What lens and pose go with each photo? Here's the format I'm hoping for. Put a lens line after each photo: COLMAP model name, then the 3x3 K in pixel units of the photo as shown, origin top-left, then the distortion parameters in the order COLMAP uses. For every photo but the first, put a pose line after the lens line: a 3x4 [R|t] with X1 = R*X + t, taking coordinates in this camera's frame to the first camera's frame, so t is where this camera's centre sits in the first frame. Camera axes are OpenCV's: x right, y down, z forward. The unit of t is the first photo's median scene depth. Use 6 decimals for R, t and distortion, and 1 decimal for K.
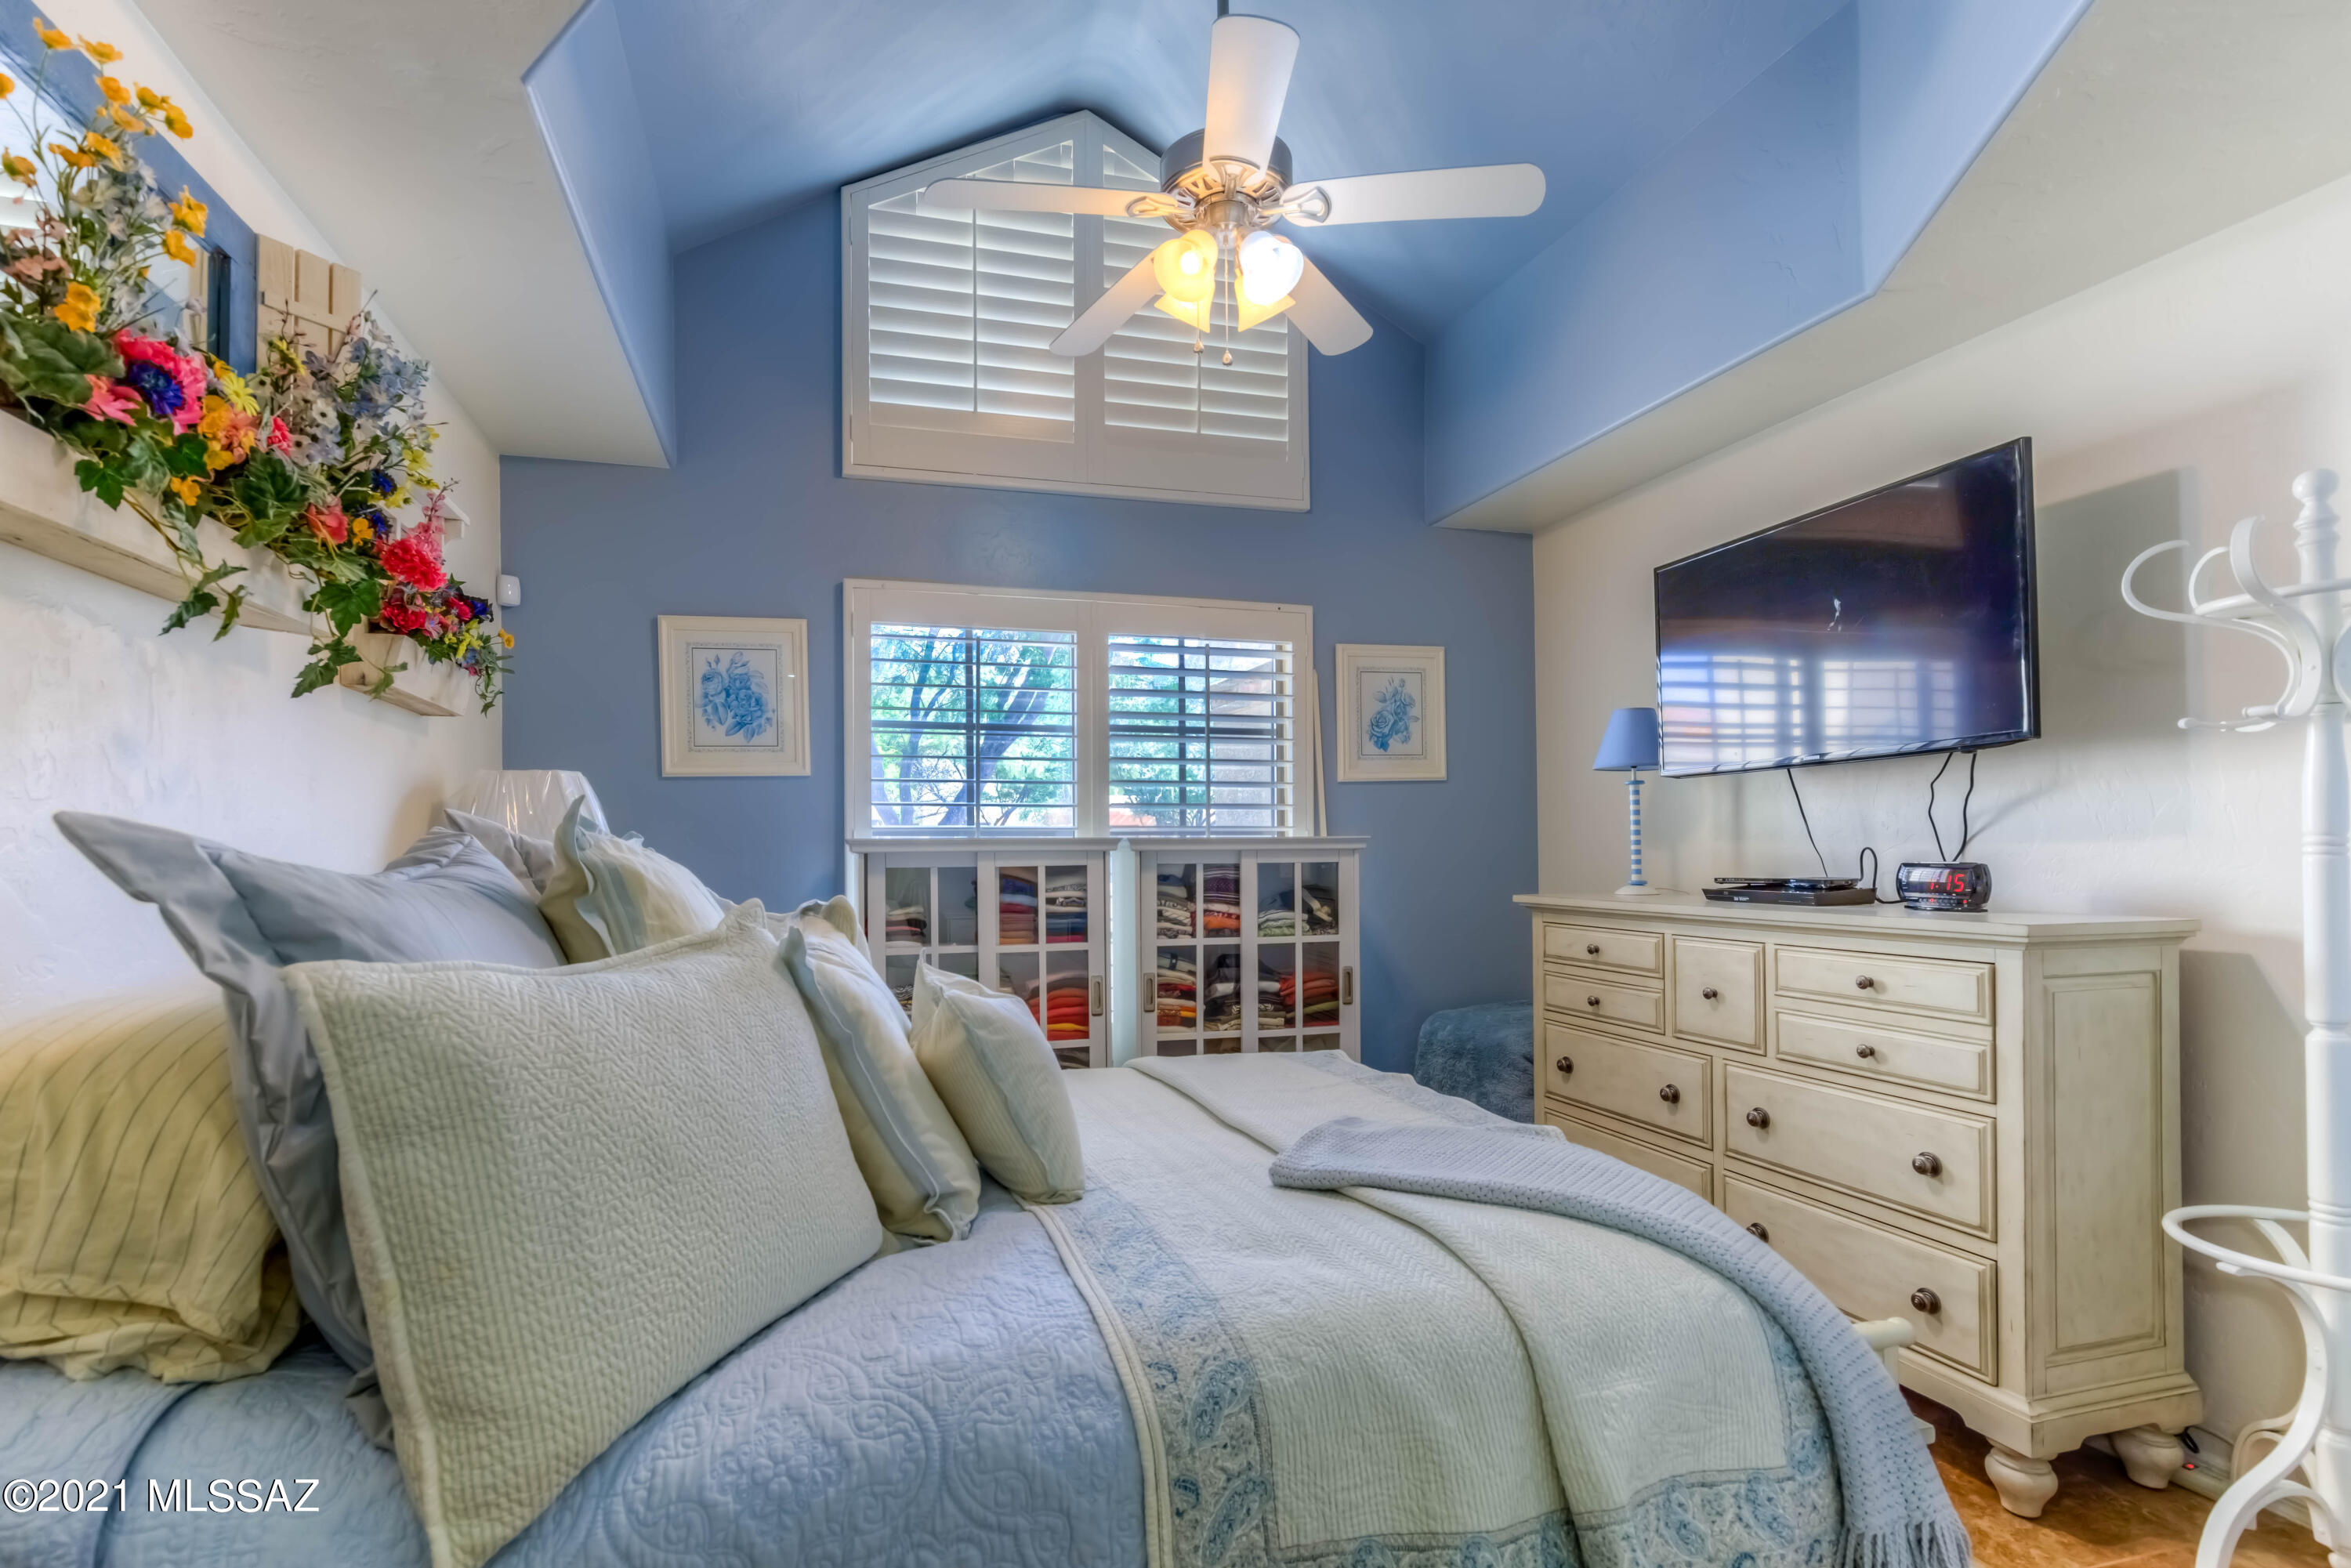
lens RADIAL K [[1102.4, 0, 1170.3], [0, 1102.4, 807.4], [0, 0, 1]] dist [-0.008777, 0.001596]
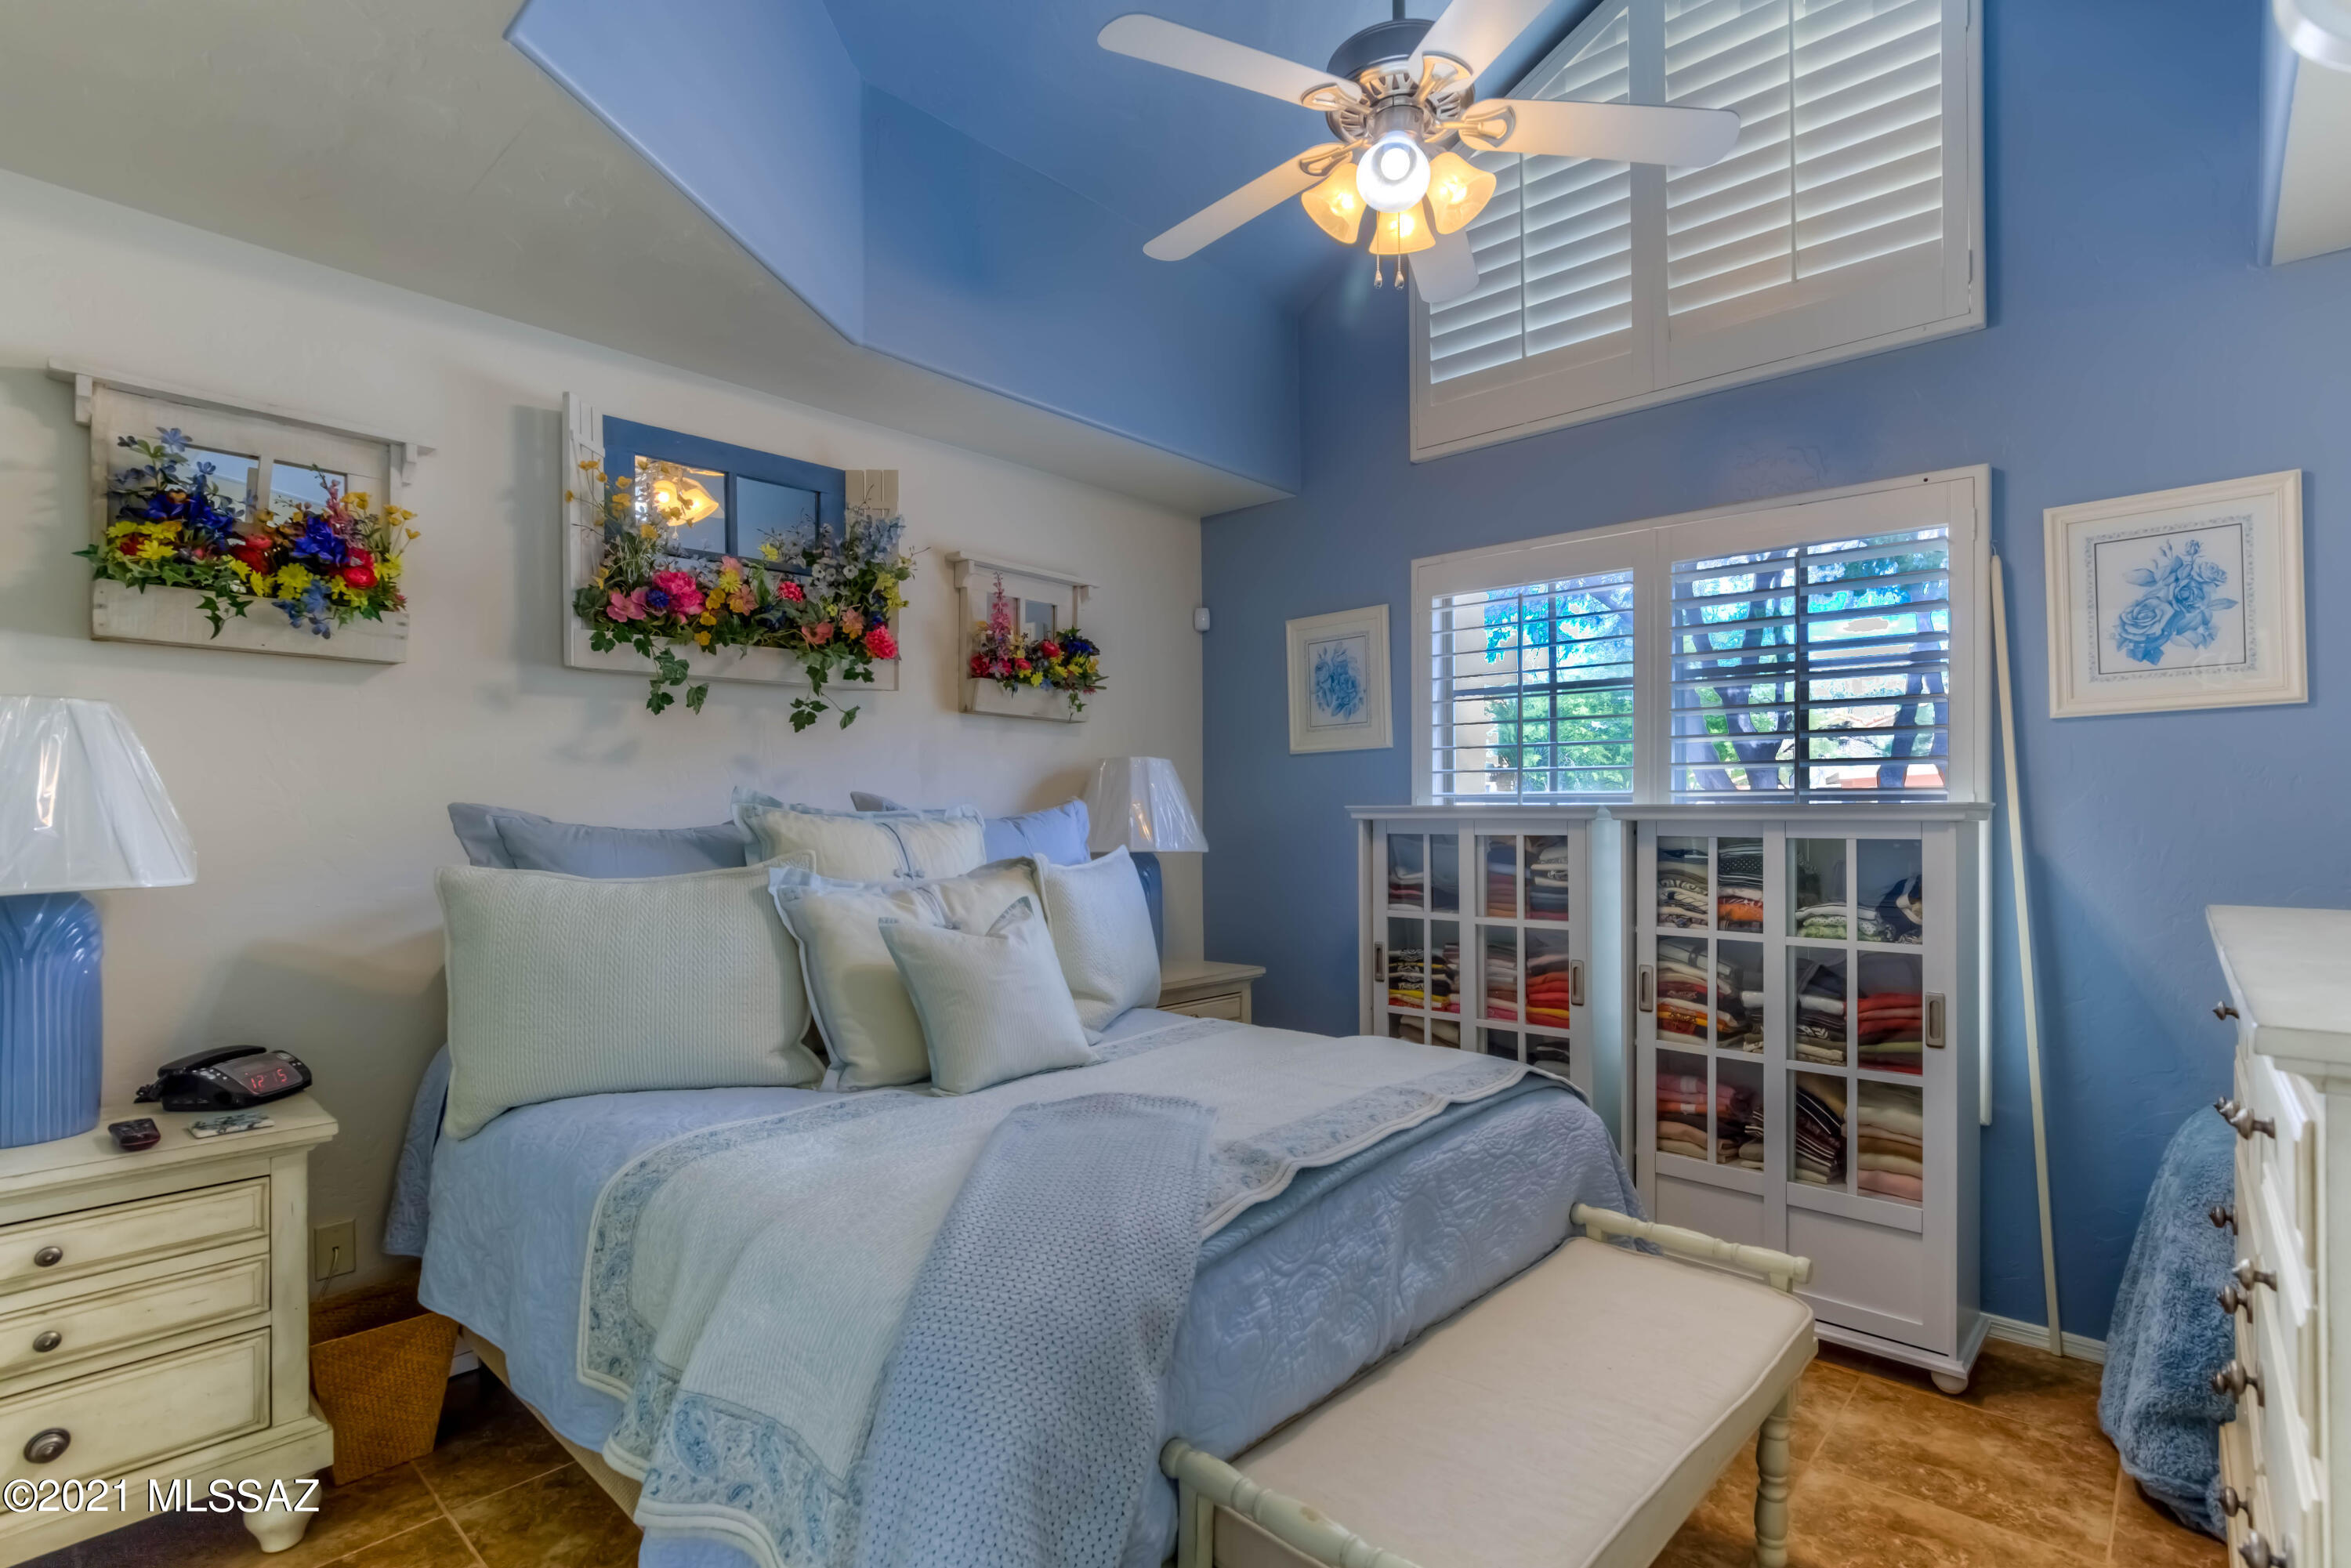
lens RADIAL K [[1114.2, 0, 1178.9], [0, 1114.2, 776.3], [0, 0, 1]] dist [-0.002276, -0.000280]
pose [[0.547383, -0.021766, -0.836599, 0.482194], [0.028134, 0.999575, -0.007599, 0.002128], [0.836409, -0.019377, 0.547763, 0.225665]]
